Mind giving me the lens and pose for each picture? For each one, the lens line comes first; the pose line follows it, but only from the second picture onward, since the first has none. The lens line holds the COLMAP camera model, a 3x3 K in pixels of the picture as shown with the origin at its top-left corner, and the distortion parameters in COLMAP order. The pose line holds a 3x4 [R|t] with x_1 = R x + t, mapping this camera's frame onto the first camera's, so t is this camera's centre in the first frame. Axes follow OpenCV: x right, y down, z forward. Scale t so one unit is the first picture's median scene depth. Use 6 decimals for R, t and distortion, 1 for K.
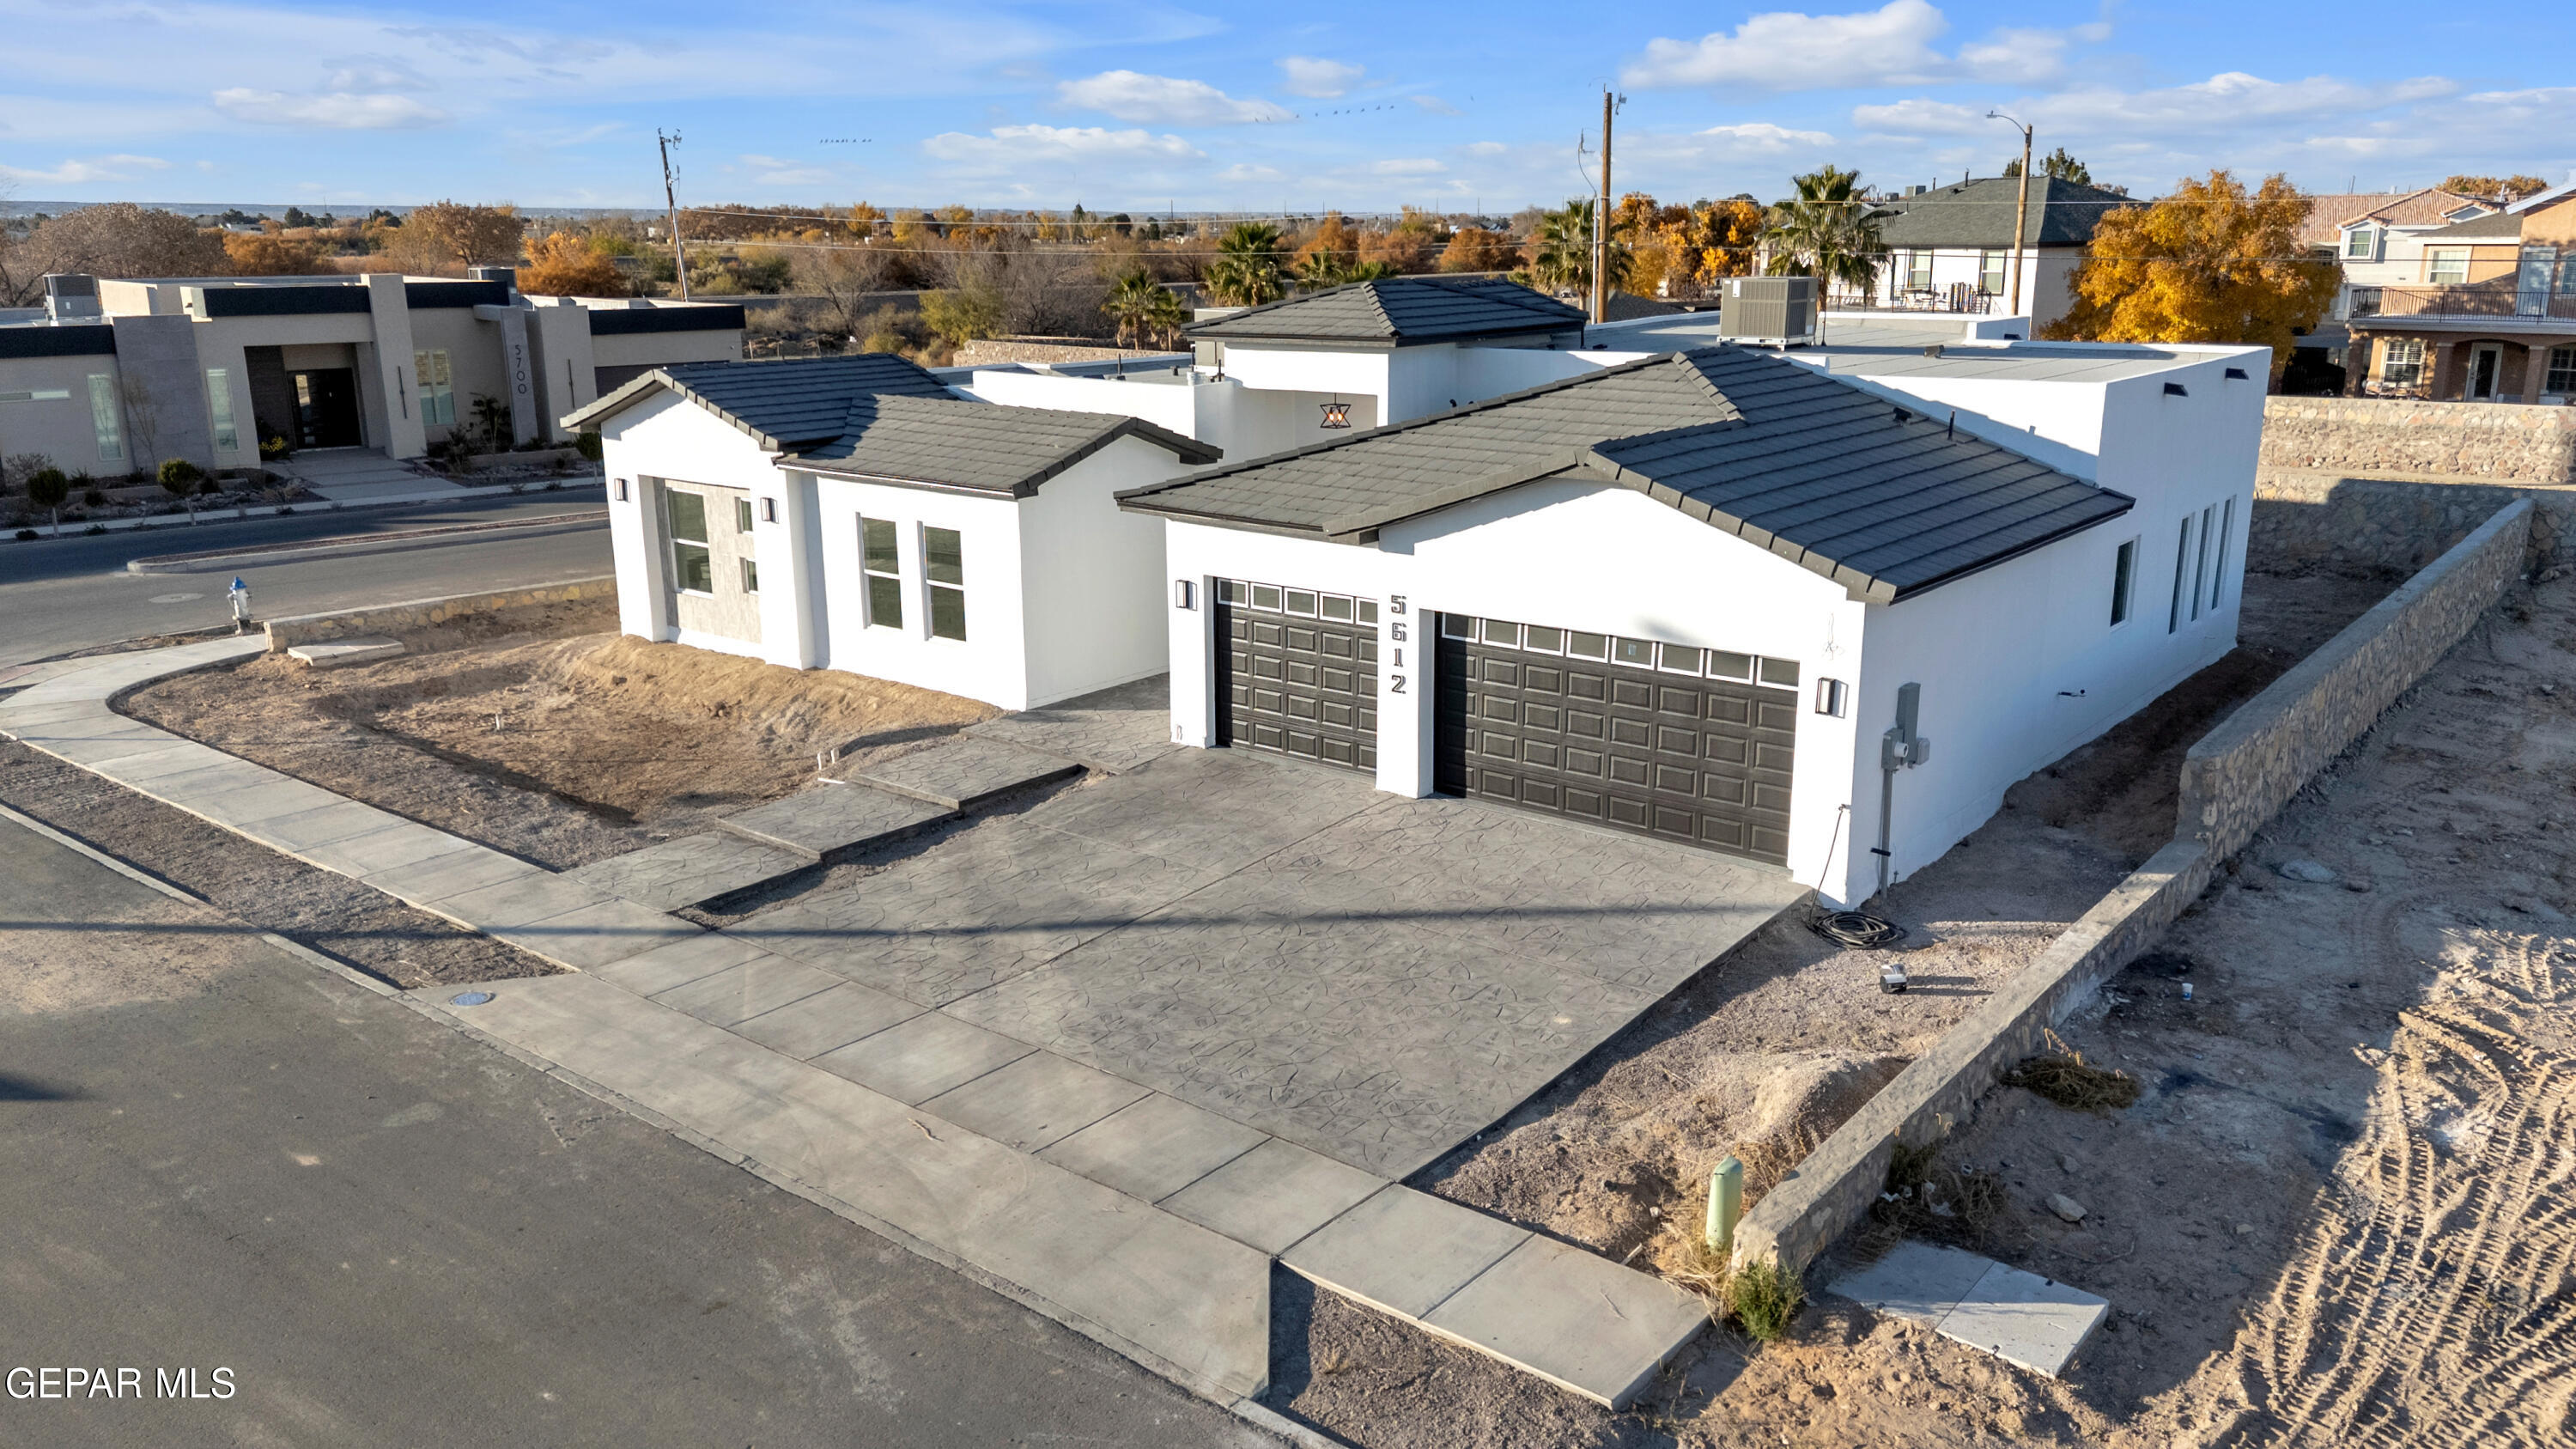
lens RADIAL K [[1905.4, 0, 1274.9], [0, 1905.4, 741.7], [0, 0, 1]] dist [0.141575, -0.170637]
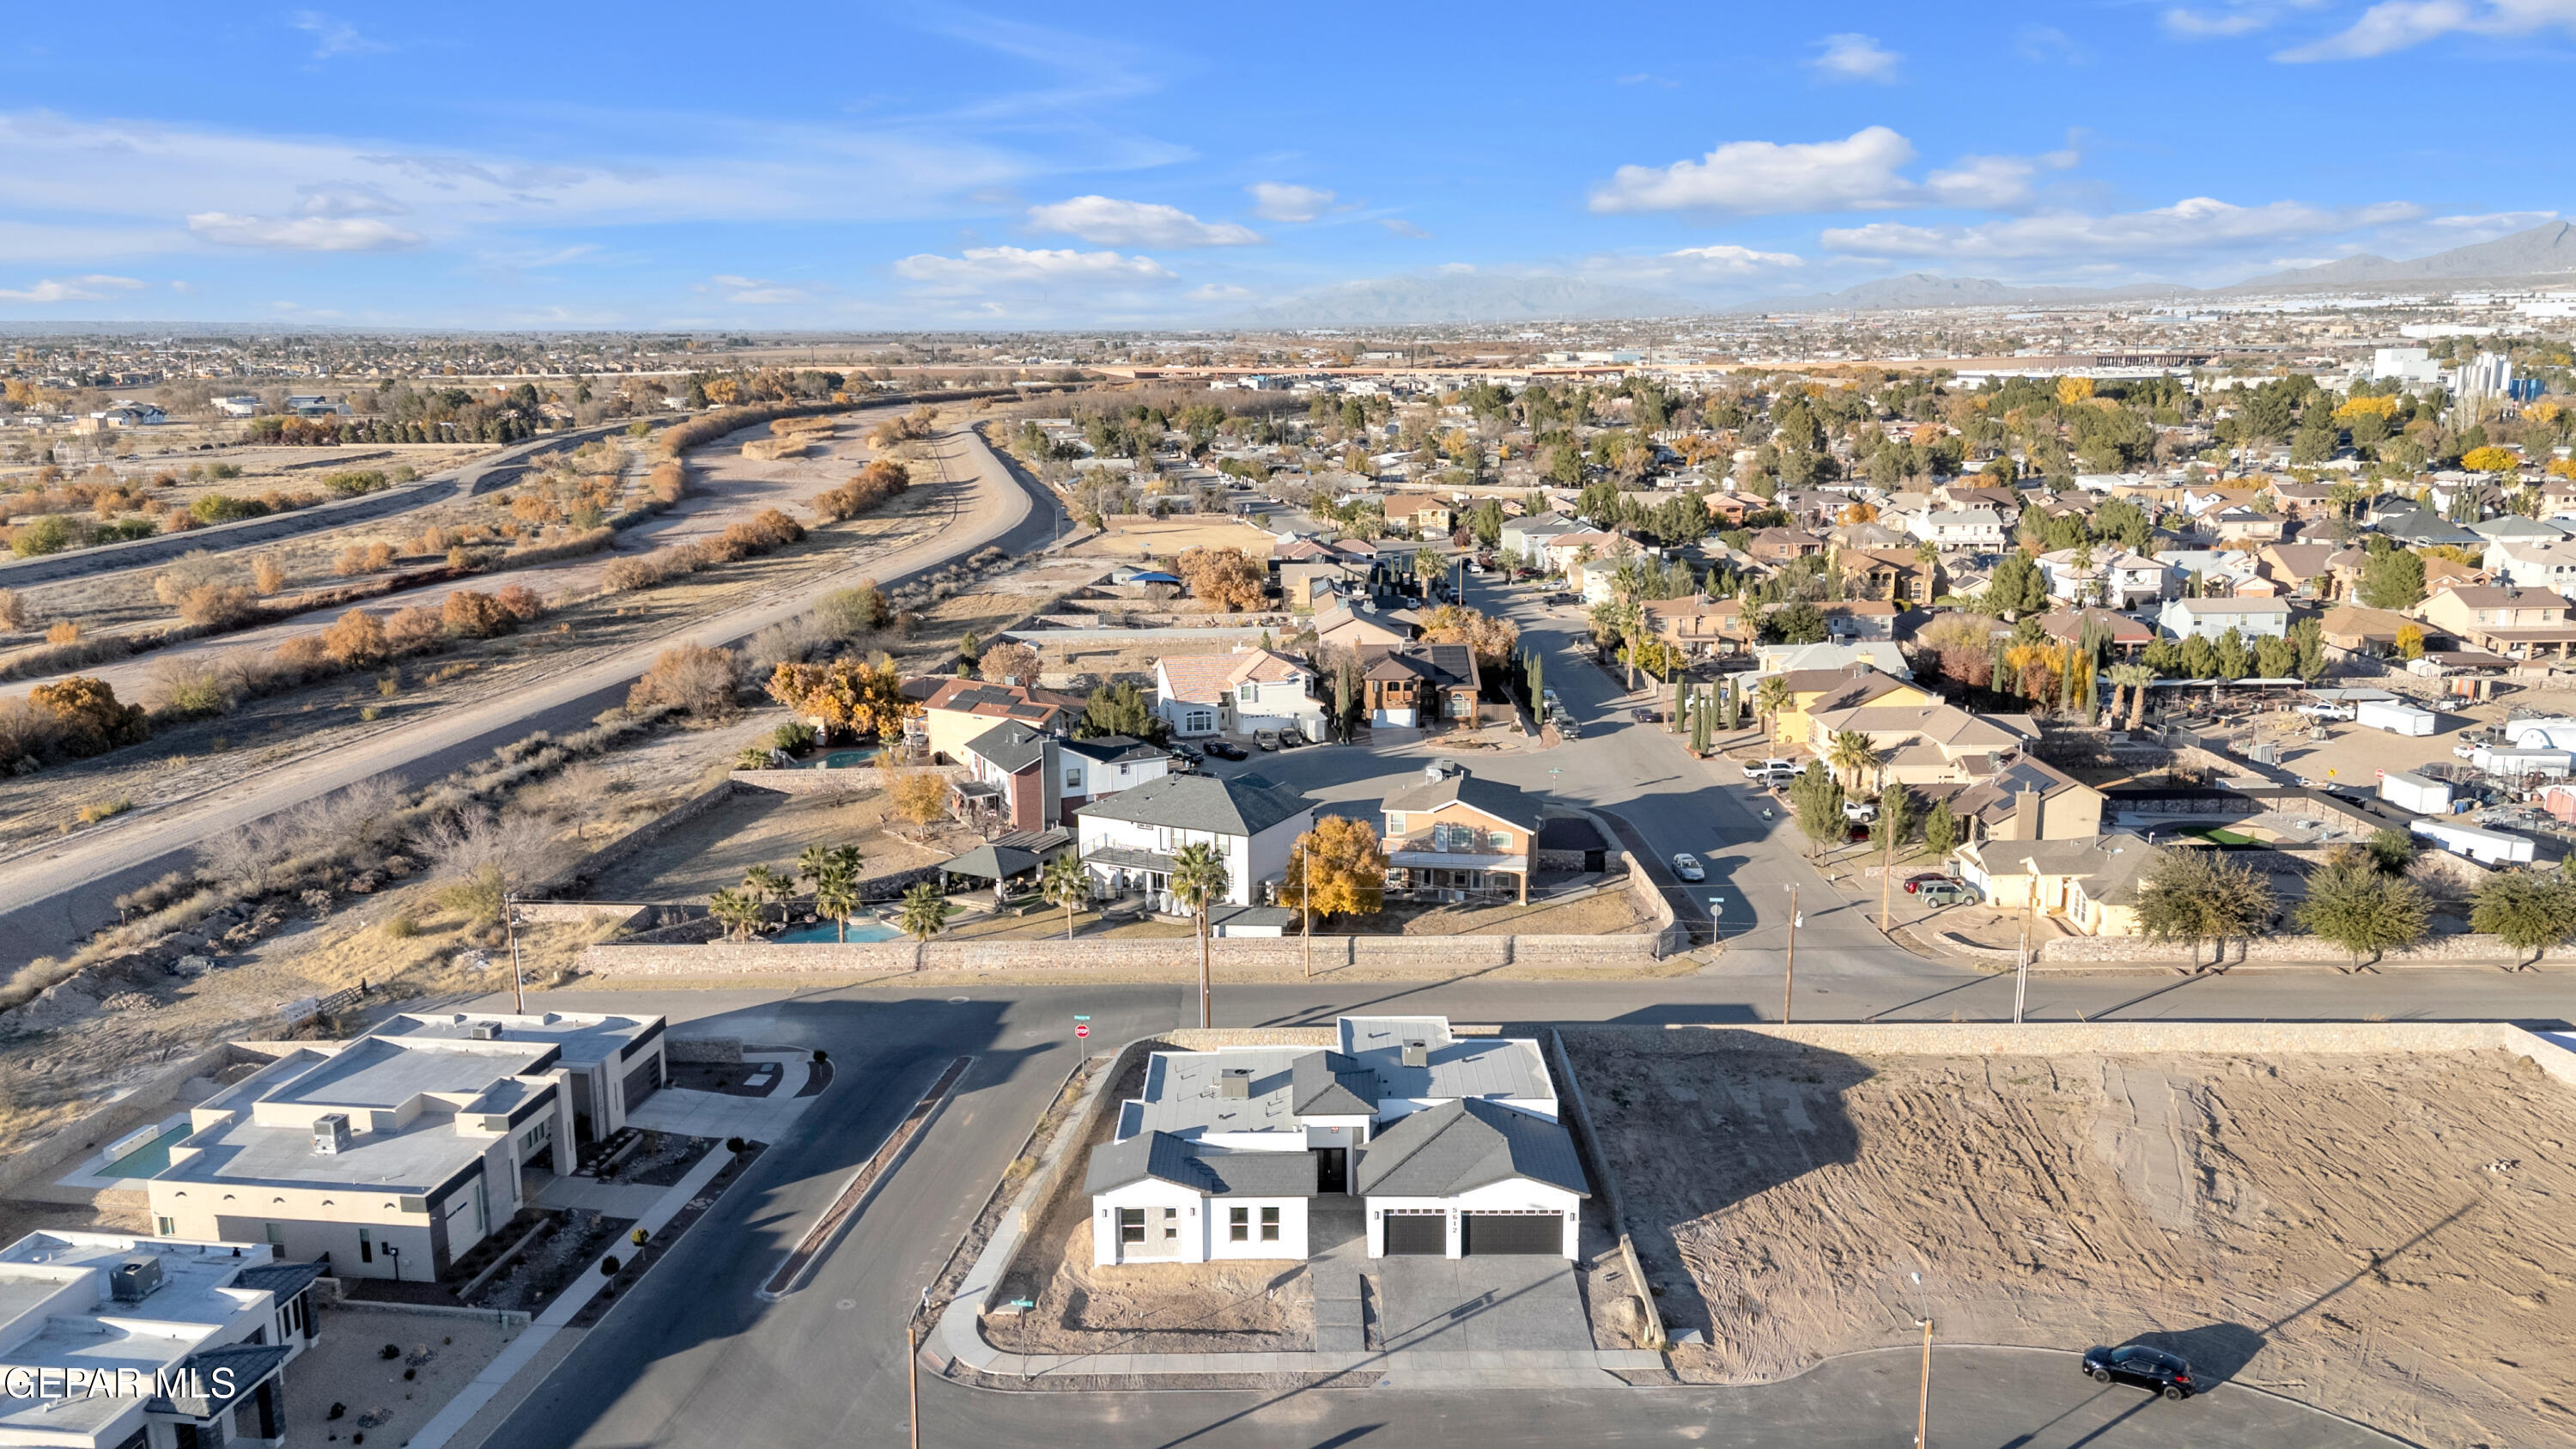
lens RADIAL K [[1905.4, 0, 1274.9], [0, 1905.4, 741.7], [0, 0, 1]] dist [0.141575, -0.170637]
pose [[0.775245, -0.138056, 0.616390, -2.290209], [0.170425, 0.985350, 0.006347, -1.007678], [-0.608236, 0.100128, 0.787416, -1.788085]]
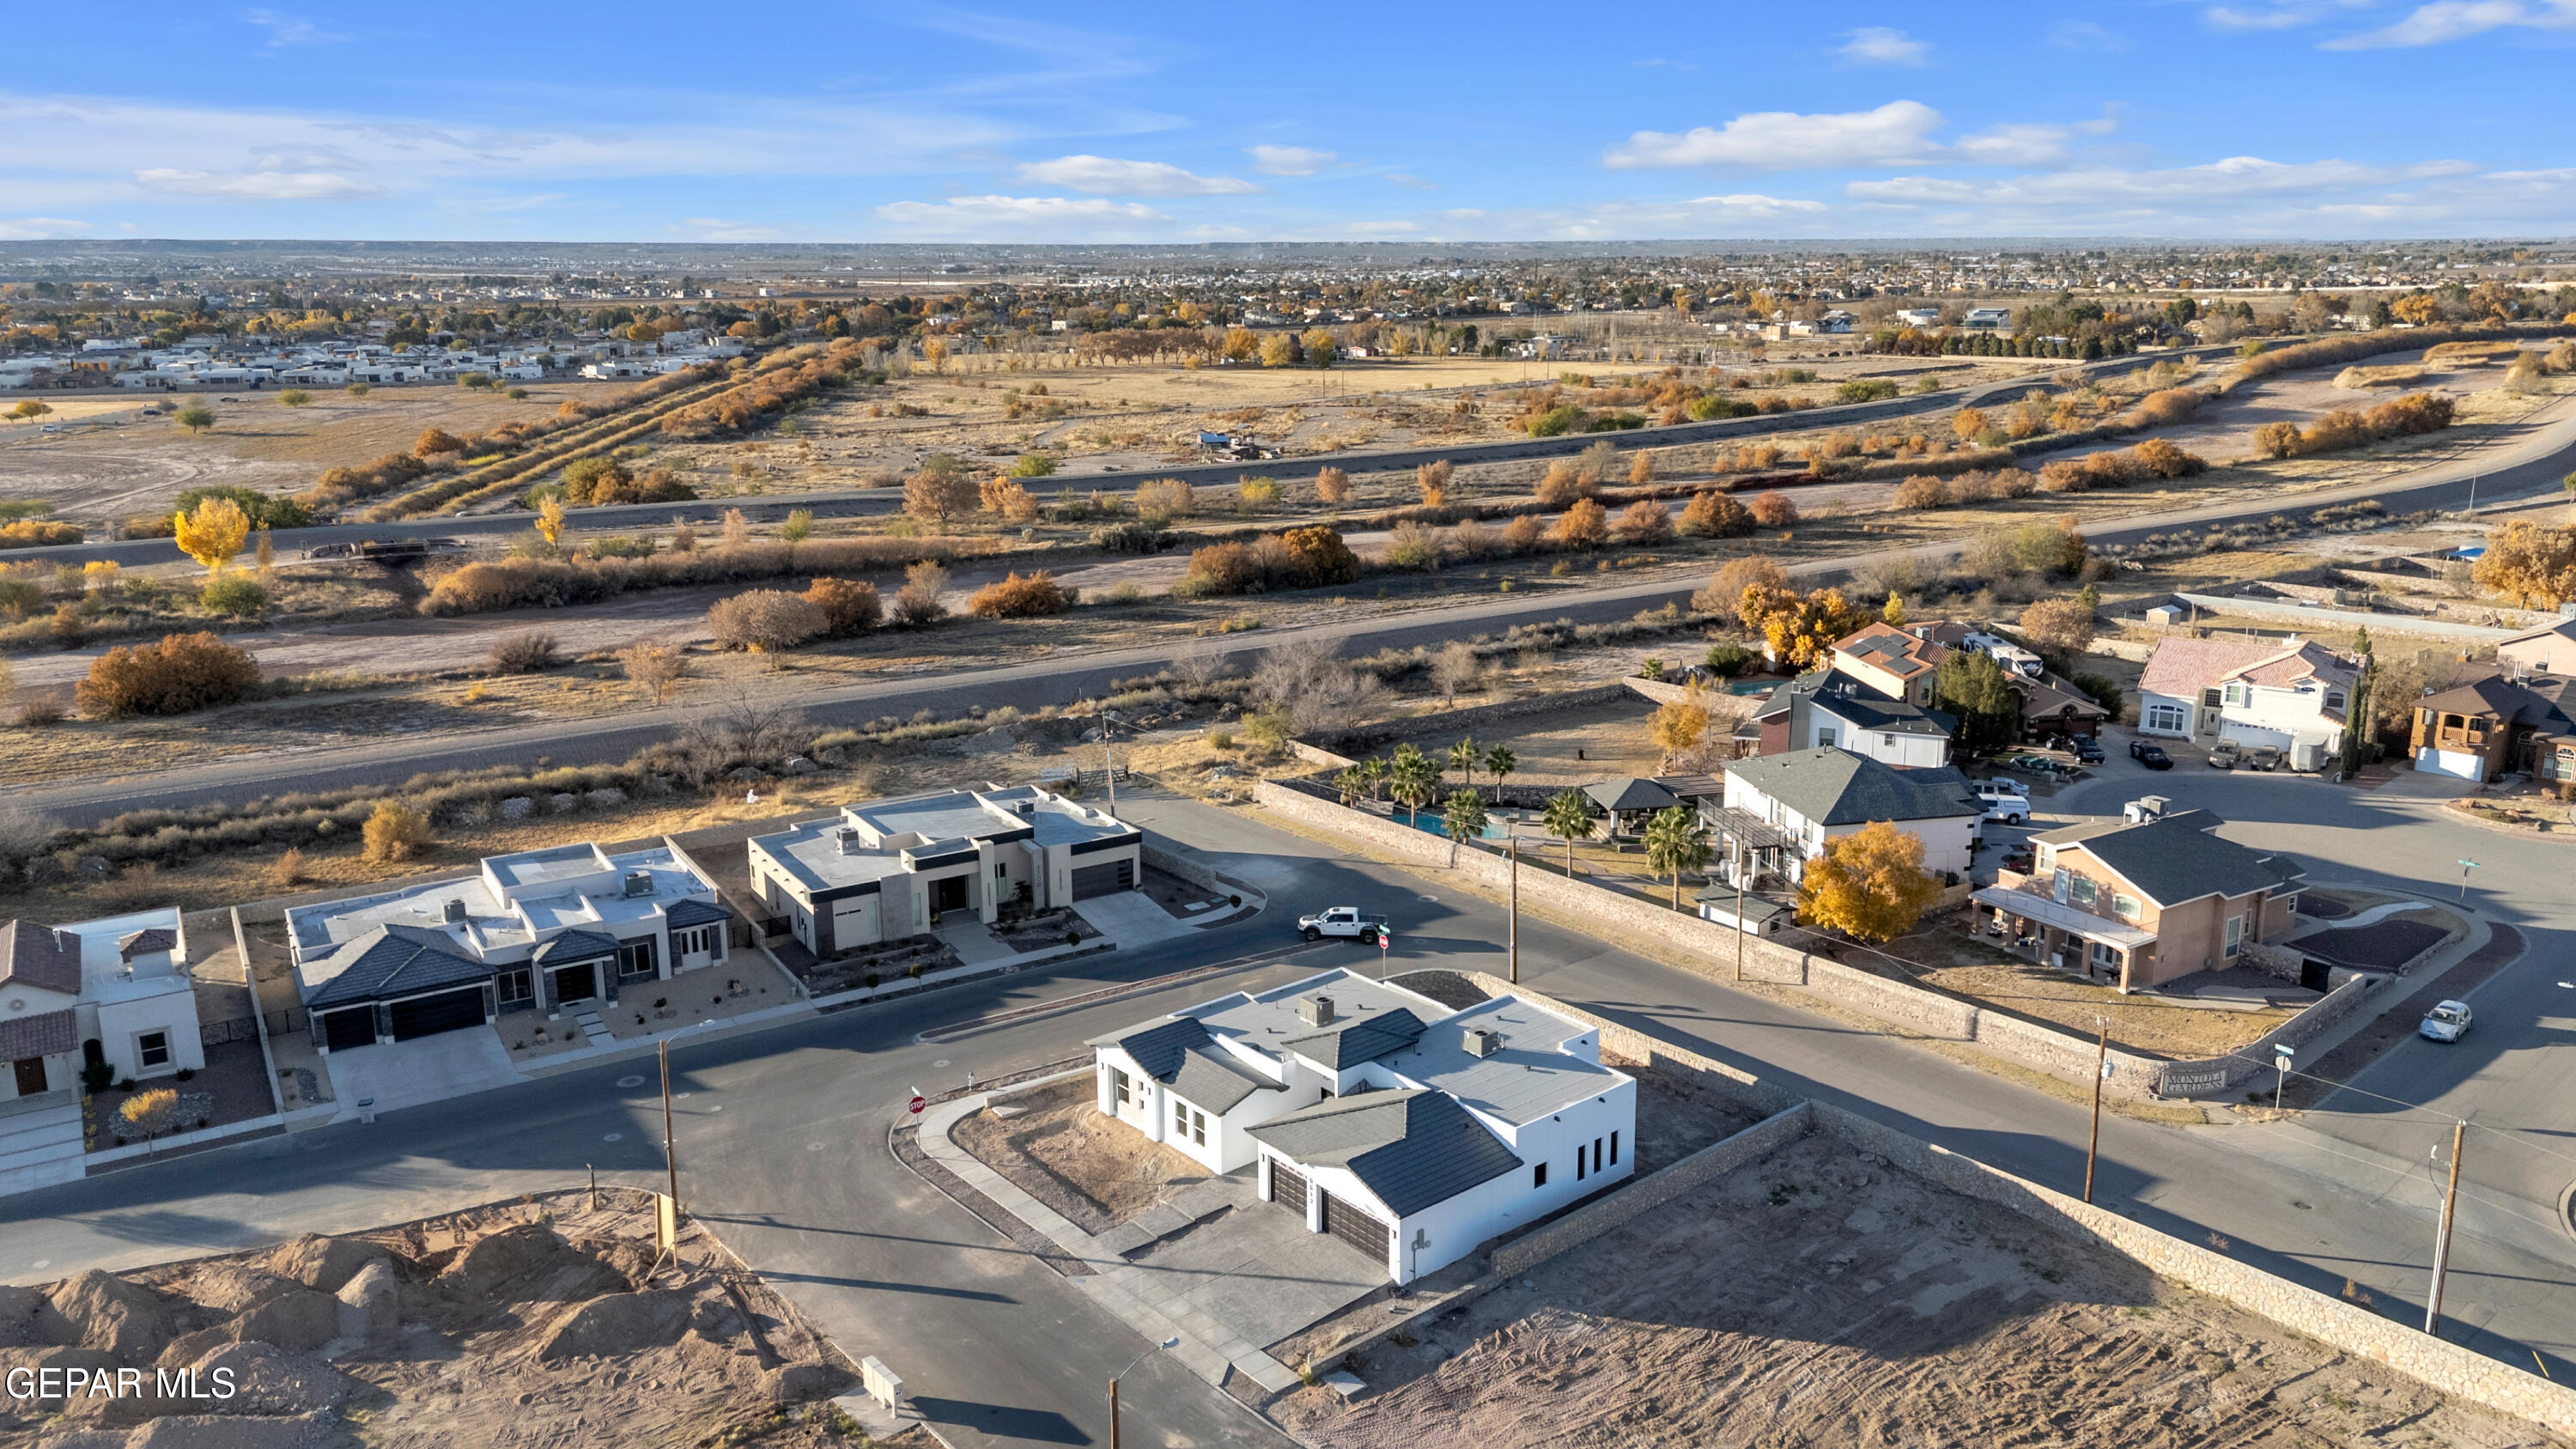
lens RADIAL K [[1905.4, 0, 1274.9], [0, 1905.4, 741.7], [0, 0, 1]] dist [0.141575, -0.170637]
pose [[0.982380, 0.044008, -0.181637, 0.583413], [-0.046248, 0.998897, -0.008111, -0.818399], [0.181079, 0.016368, 0.983332, -2.476118]]
